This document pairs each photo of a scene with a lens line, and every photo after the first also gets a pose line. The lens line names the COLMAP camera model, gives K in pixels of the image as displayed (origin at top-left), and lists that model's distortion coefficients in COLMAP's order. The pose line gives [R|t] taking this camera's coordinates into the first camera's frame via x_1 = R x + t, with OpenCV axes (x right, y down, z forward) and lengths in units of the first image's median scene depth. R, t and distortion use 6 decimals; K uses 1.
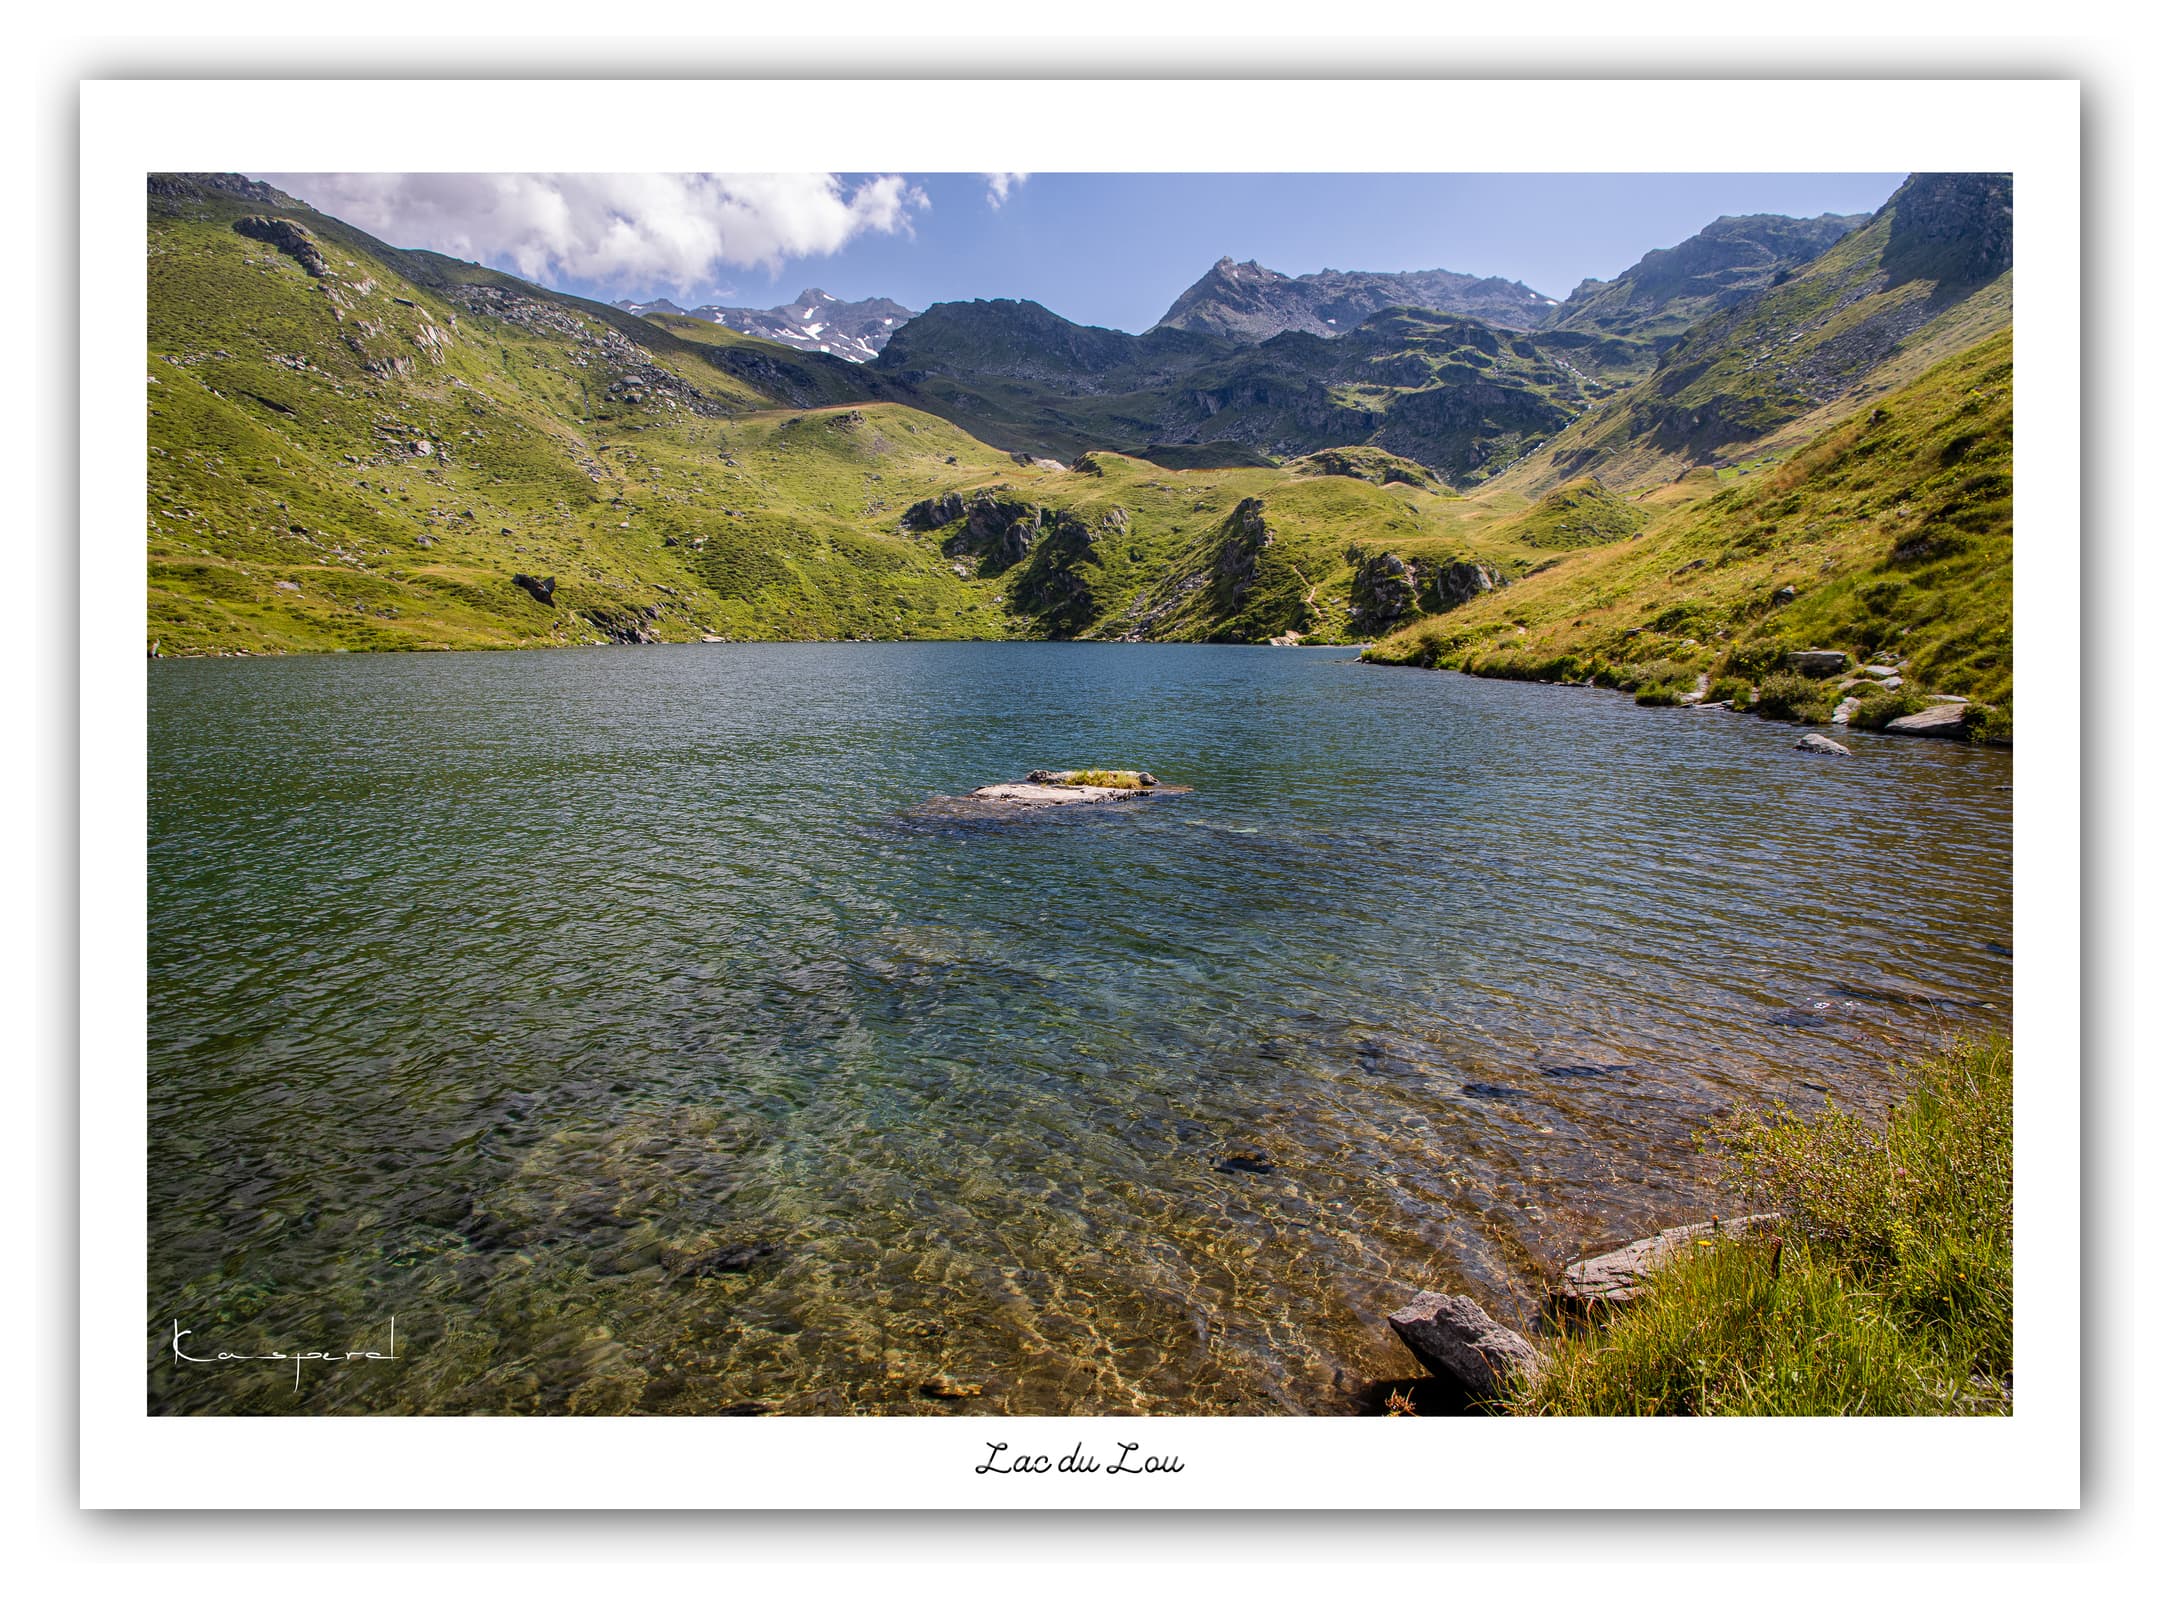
lens RADIAL K [[1406.8, 0, 1085.0], [0, 1406.8, 799.5], [0, 0, 1]] dist [-0.111464, 0.091803]
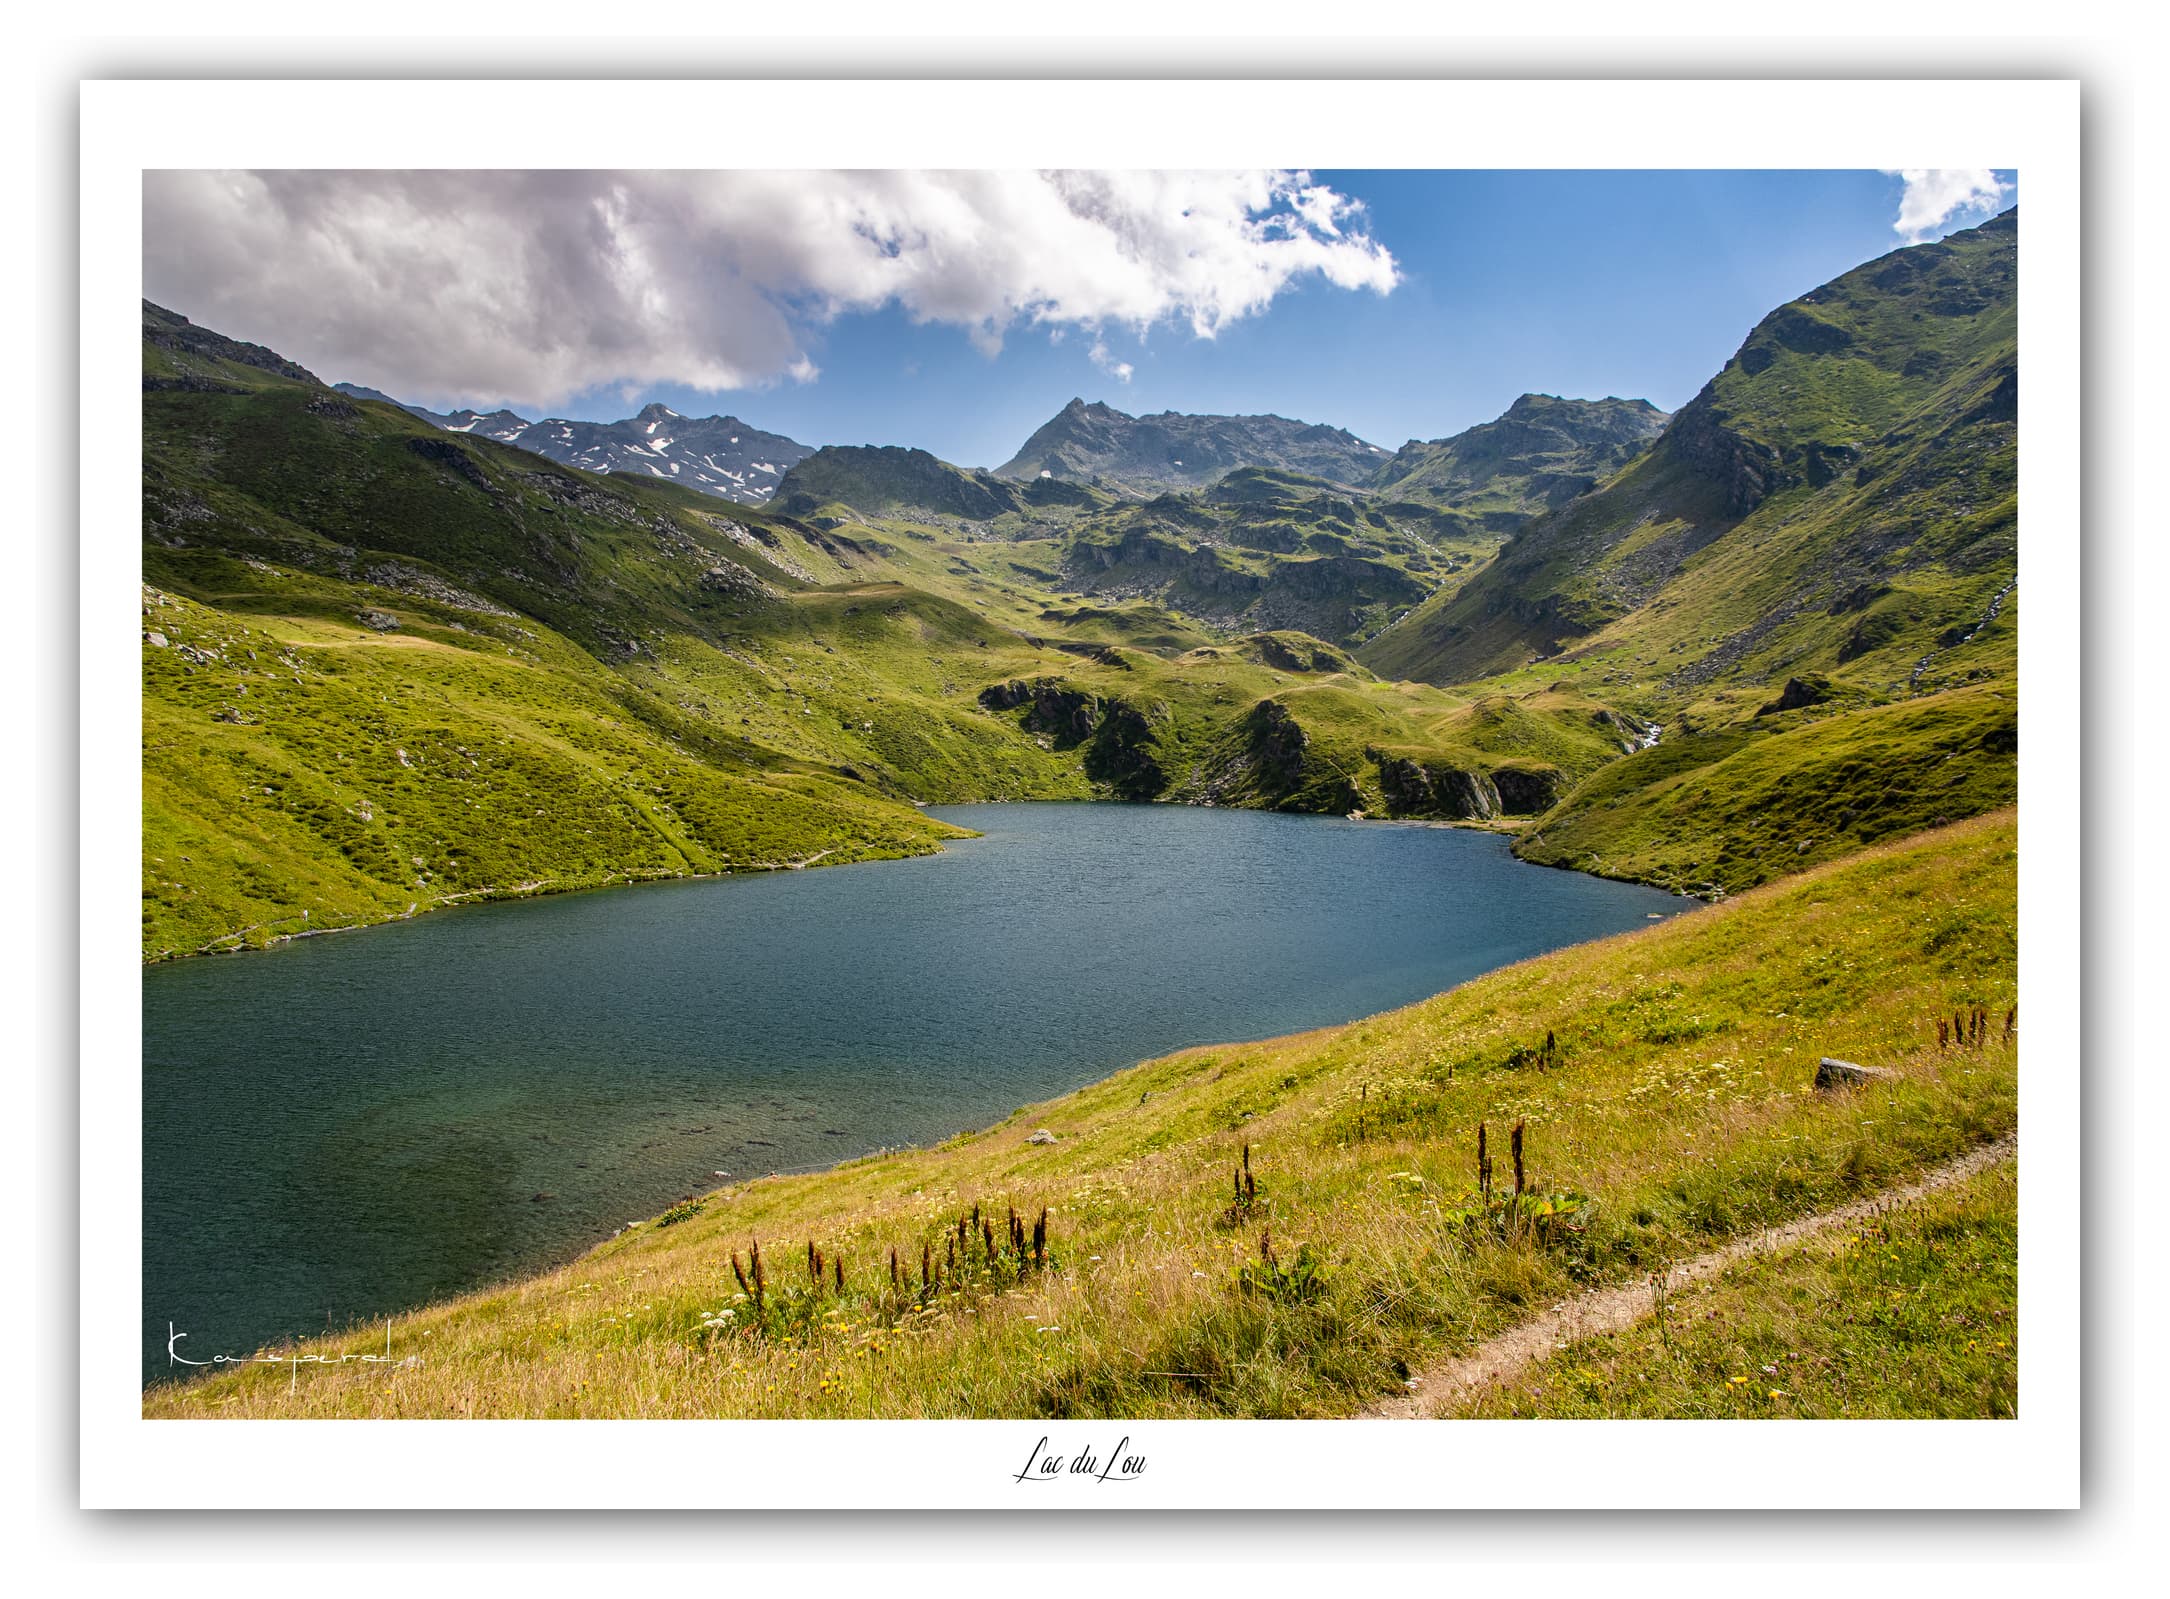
lens RADIAL K [[1462.4, 0, 1112.1], [0, 1462.4, 789.9], [0, 0, 1]] dist [-0.117750, 0.104744]
pose [[0.987291, -0.001282, 0.158915, -0.229454], [0.014286, 0.996635, -0.080717, -0.005217], [-0.158276, 0.081961, 0.983987, -0.361314]]
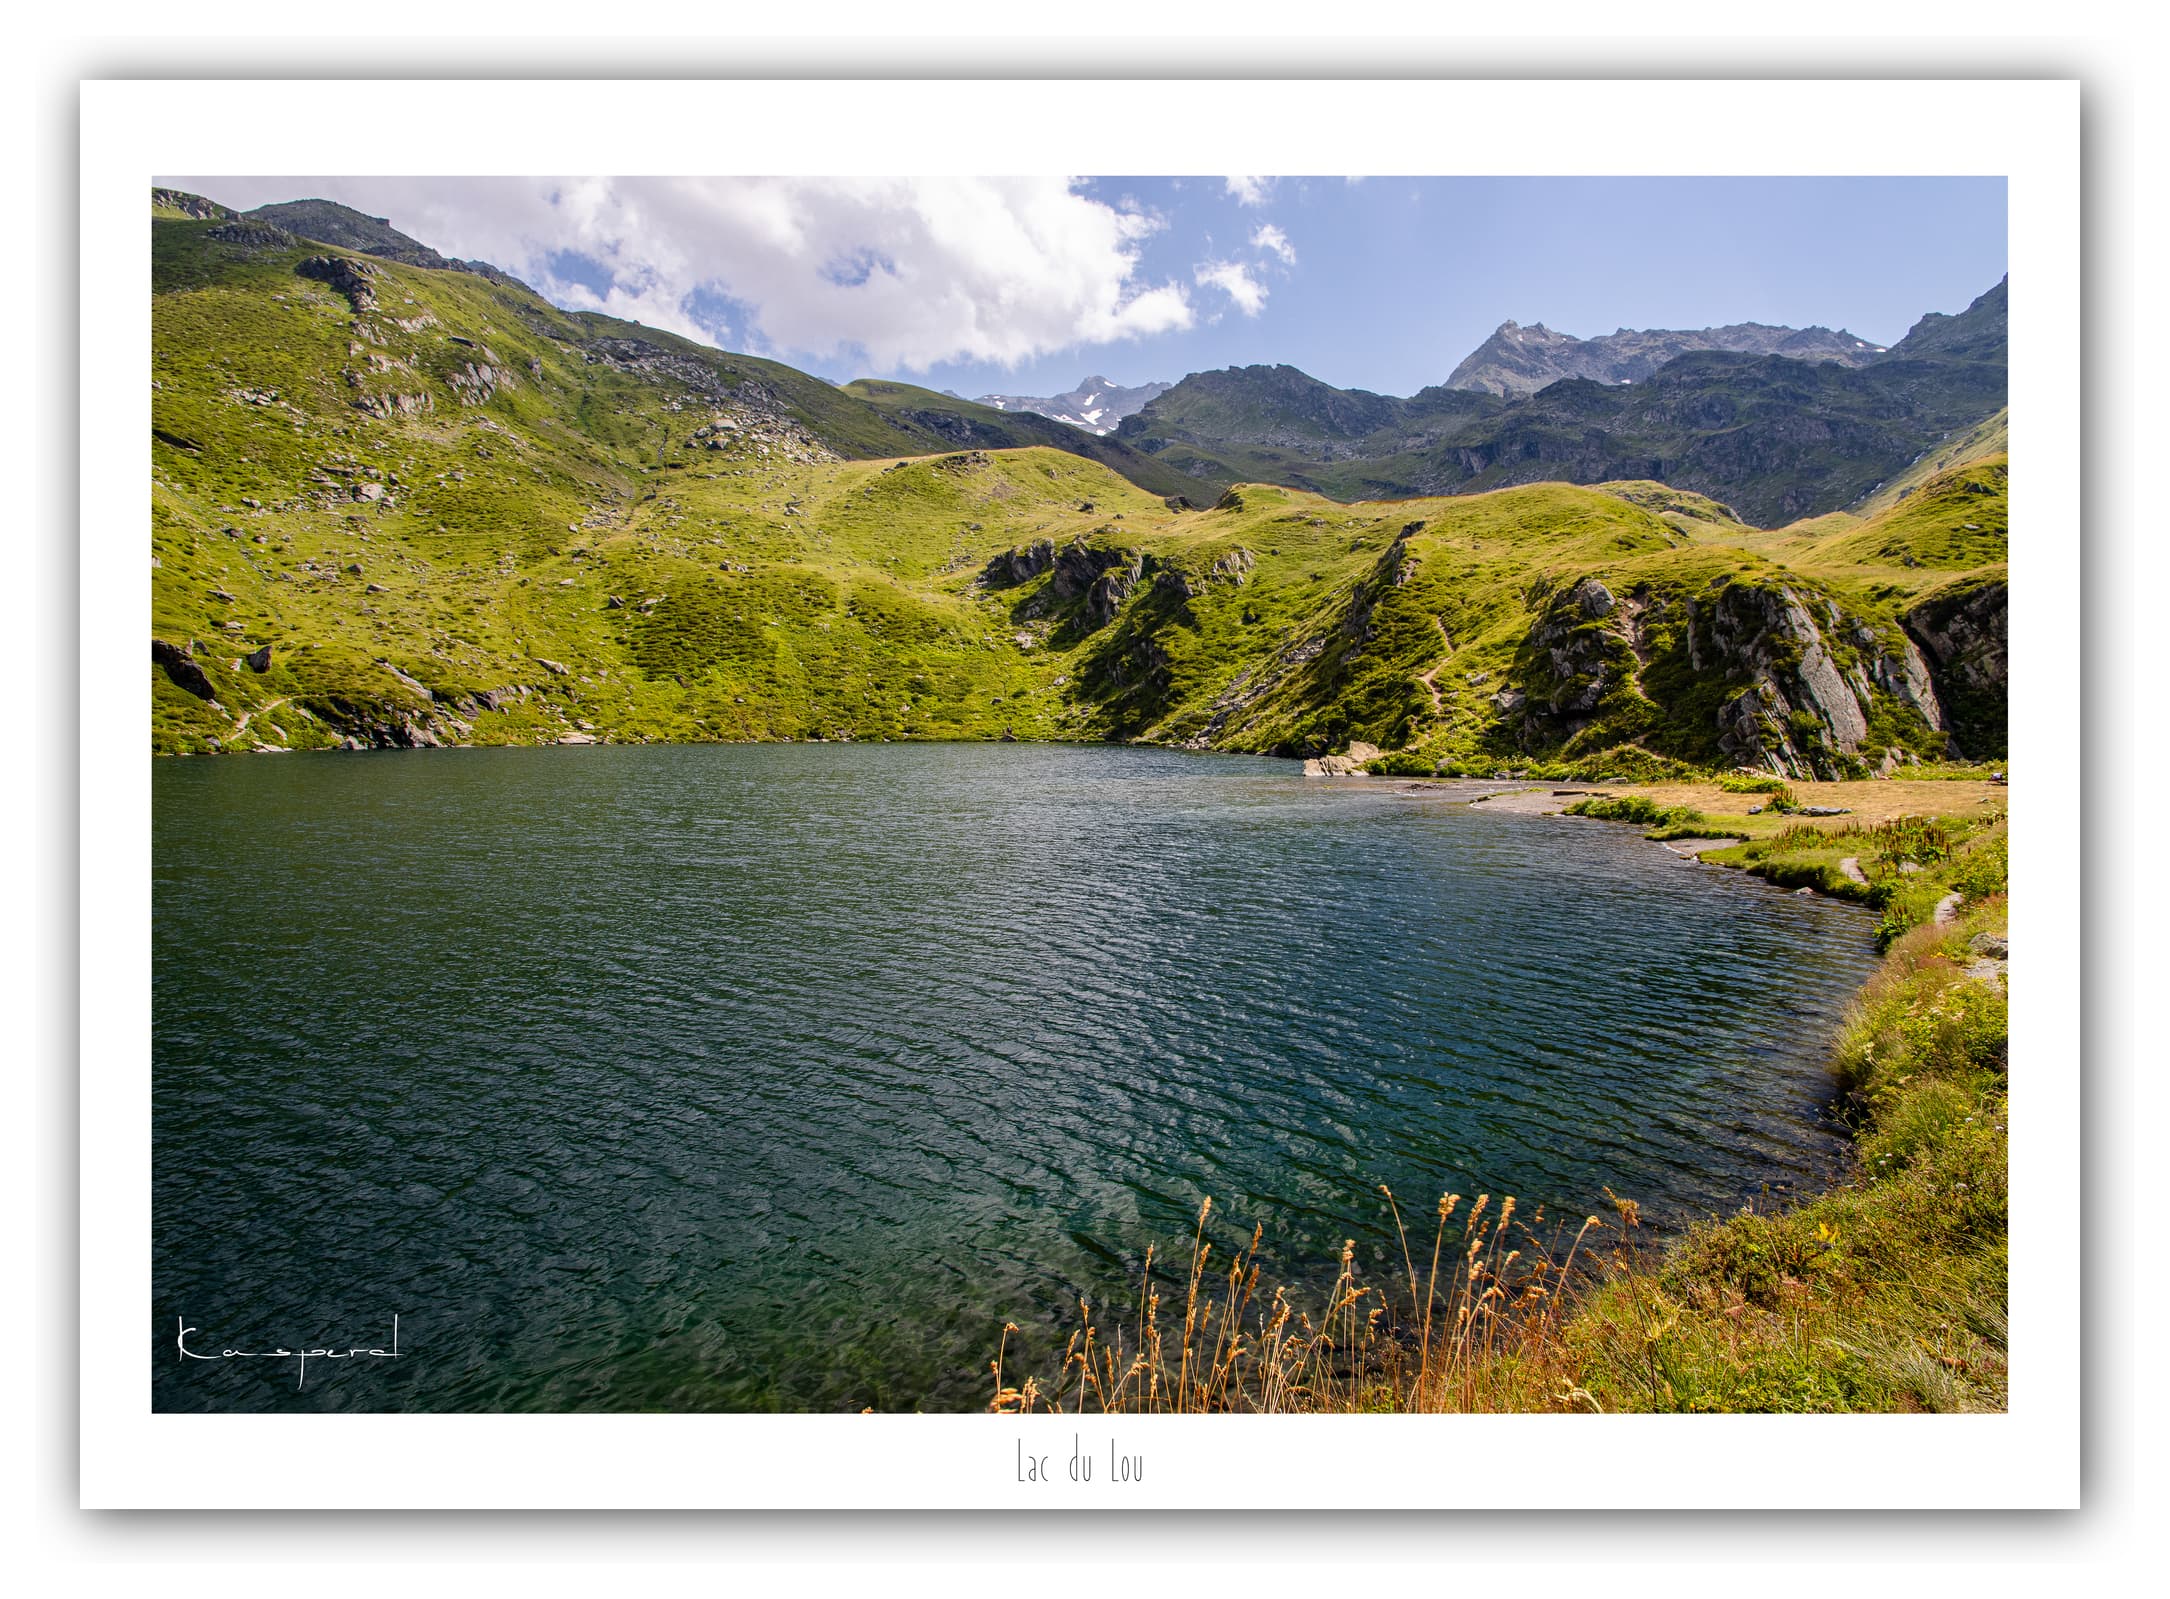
lens RADIAL K [[1379.6, 0, 1108.5], [0, 1379.6, 765.6], [0, 0, 1]] dist [-0.096828, 0.087742]
pose [[0.980263, 0.007705, -0.197550, 0.087146], [-0.023815, 0.996566, -0.079302, -0.041752], [0.196260, 0.082442, 0.977080, 0.301590]]
